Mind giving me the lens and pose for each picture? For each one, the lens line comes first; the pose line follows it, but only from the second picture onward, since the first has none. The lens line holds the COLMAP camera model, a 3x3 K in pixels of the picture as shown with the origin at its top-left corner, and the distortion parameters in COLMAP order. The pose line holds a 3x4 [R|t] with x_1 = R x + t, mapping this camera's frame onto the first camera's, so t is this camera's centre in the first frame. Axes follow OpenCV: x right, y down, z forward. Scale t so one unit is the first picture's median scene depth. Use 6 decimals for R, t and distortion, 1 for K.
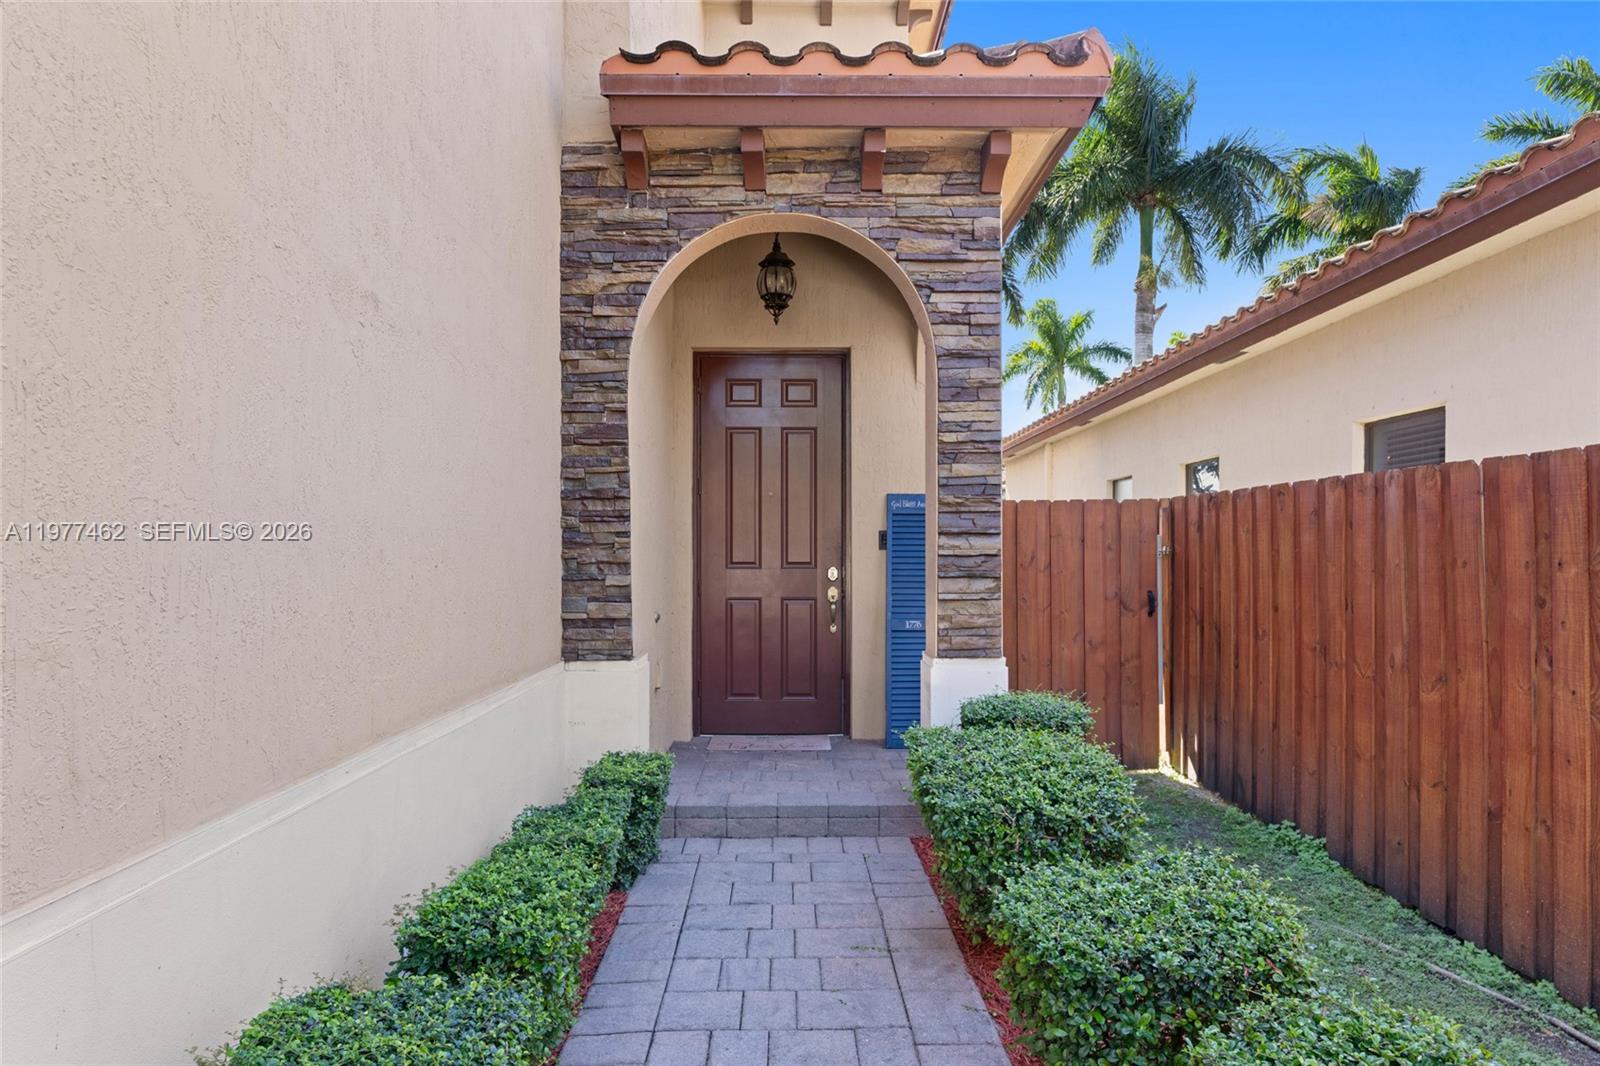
lens RADIAL K [[960.3, 0, 802.3], [0, 960.3, 542.6], [0, 0, 1]] dist [0.001473, -0.000008]
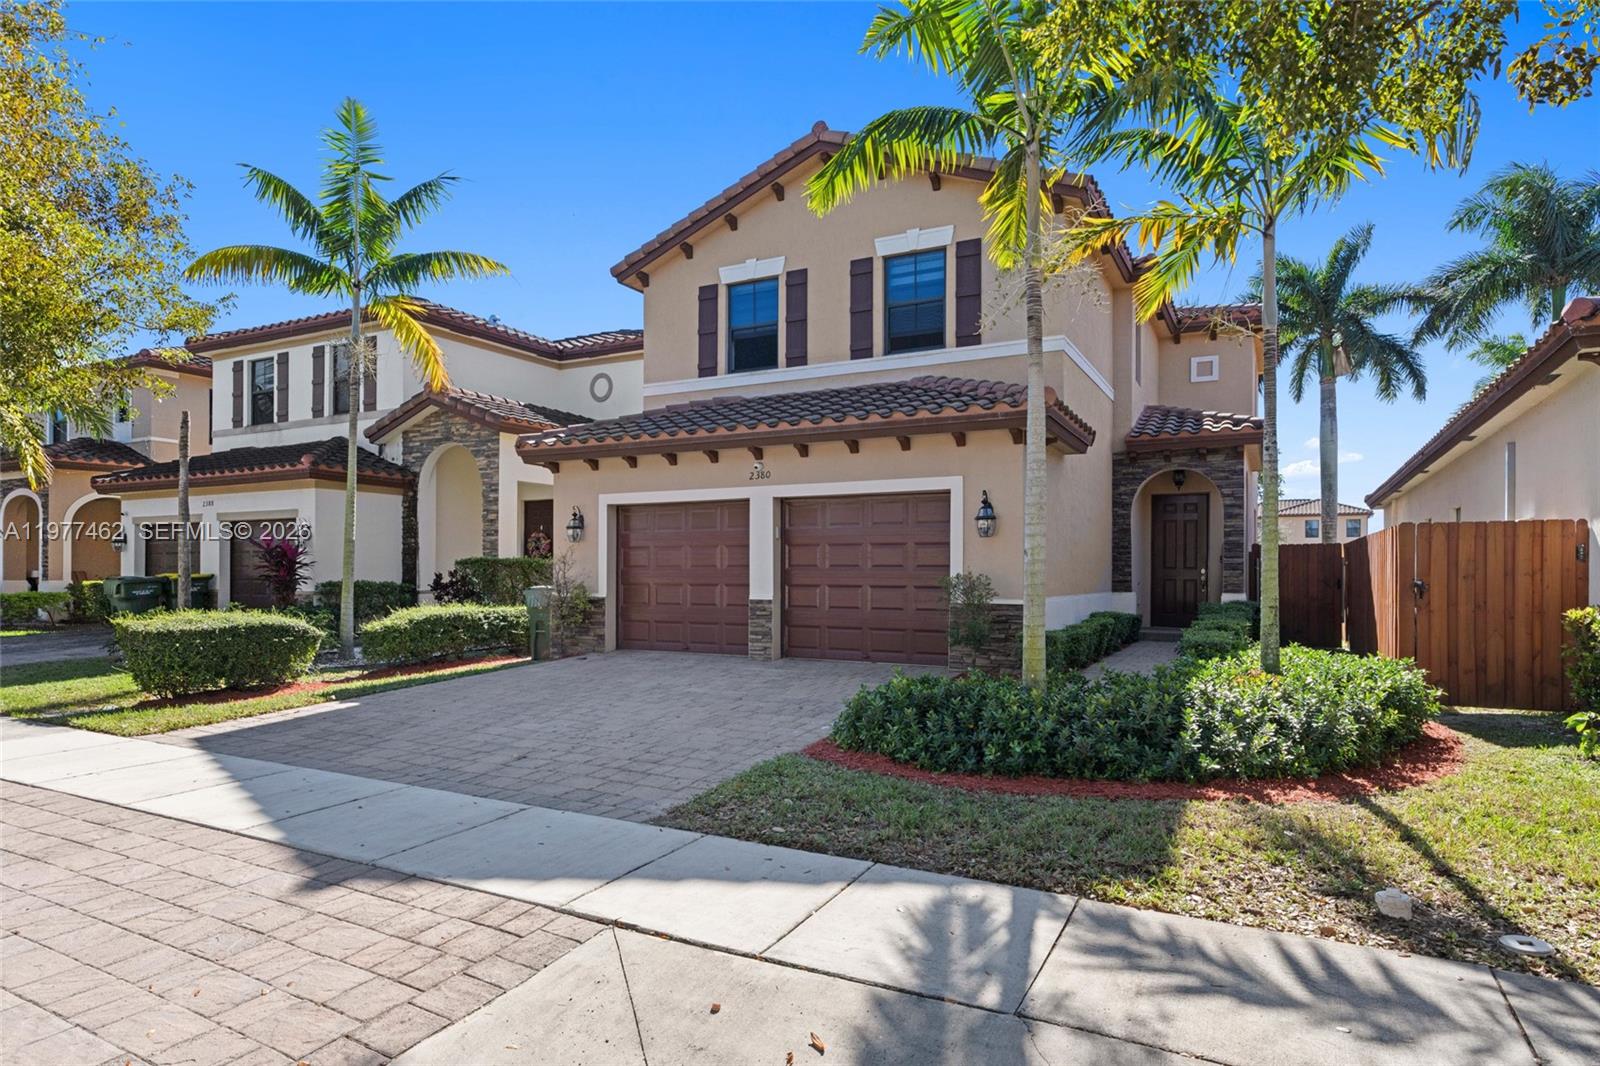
lens RADIAL K [[893.2, 0, 823.1], [0, 893.2, 573.0], [0, 0, 1]] dist [-0.002305, -0.000050]
pose [[0.884146, 0.006325, -0.467168, 0.371316], [-0.000462, 0.999920, 0.012664, 0.007278], [0.467211, -0.010981, 0.884078, -2.552414]]
